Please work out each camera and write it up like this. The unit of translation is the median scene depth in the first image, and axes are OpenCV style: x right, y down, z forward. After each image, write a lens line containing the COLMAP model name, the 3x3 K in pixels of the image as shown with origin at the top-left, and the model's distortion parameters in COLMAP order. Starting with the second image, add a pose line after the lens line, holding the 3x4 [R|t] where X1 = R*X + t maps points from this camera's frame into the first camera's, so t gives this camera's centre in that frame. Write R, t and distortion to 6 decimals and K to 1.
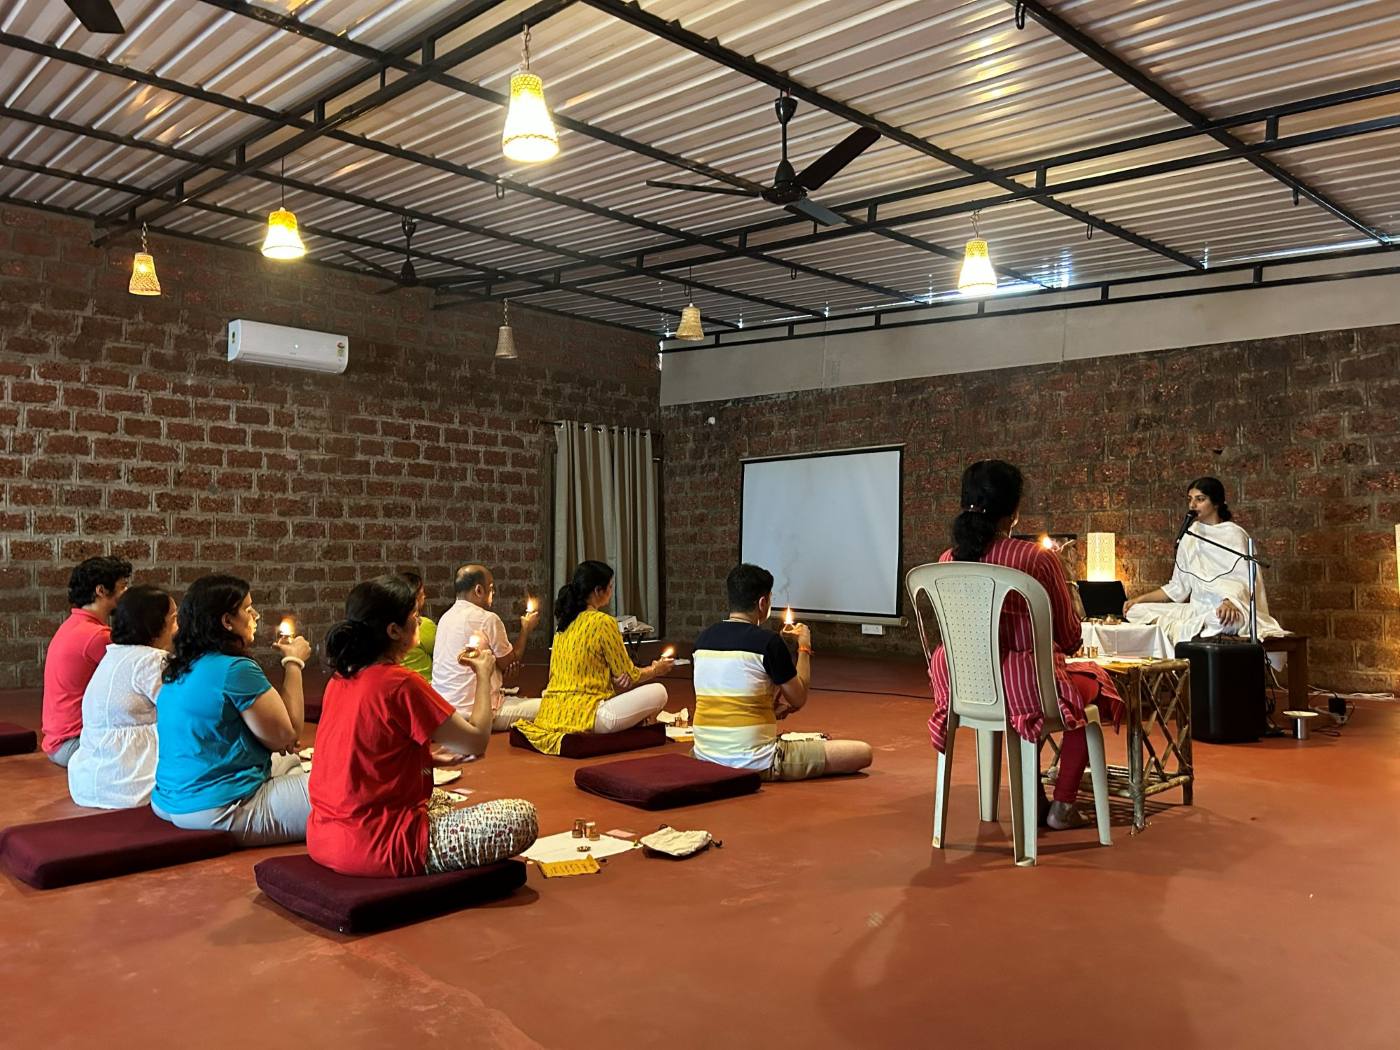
lens RADIAL K [[1050.9, 0, 700.0], [0, 1050.9, 525.0], [0, 0, 1]] dist [0.007270, -0.001181]
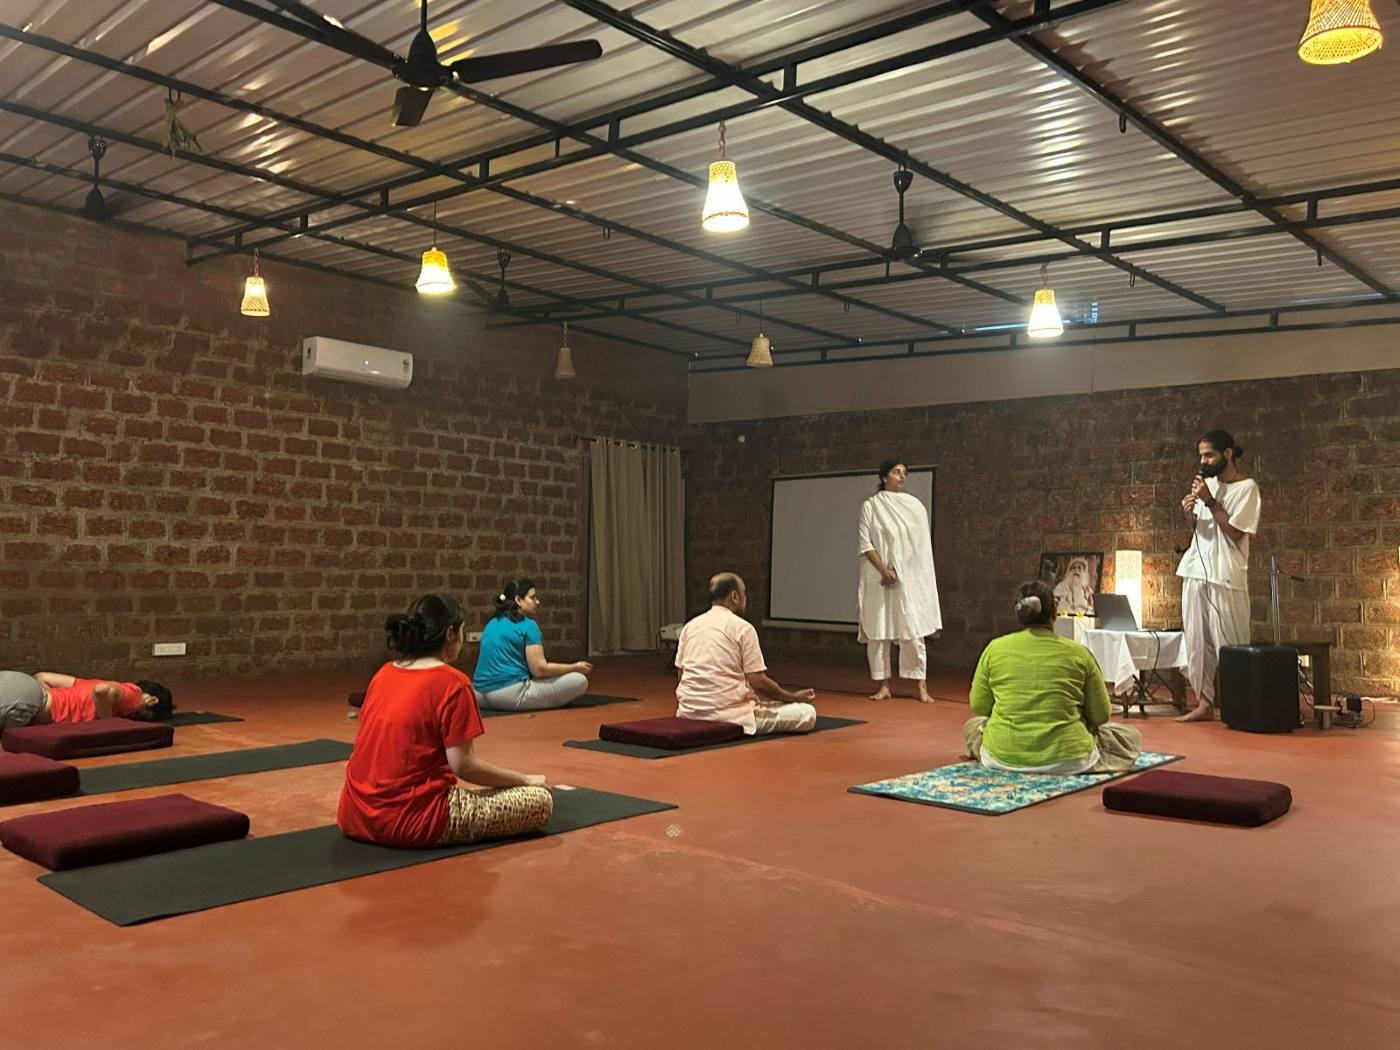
lens RADIAL K [[1095.4, 0, 698.6], [0, 1095.4, 521.4], [0, 0, 1]] dist [0.009761, 0.005075]
pose [[0.999030, 0.014939, 0.041416, -0.102725], [-0.014164, 0.999720, -0.018937, 0.004270], [-0.041688, 0.018332, 0.998963, -0.106989]]
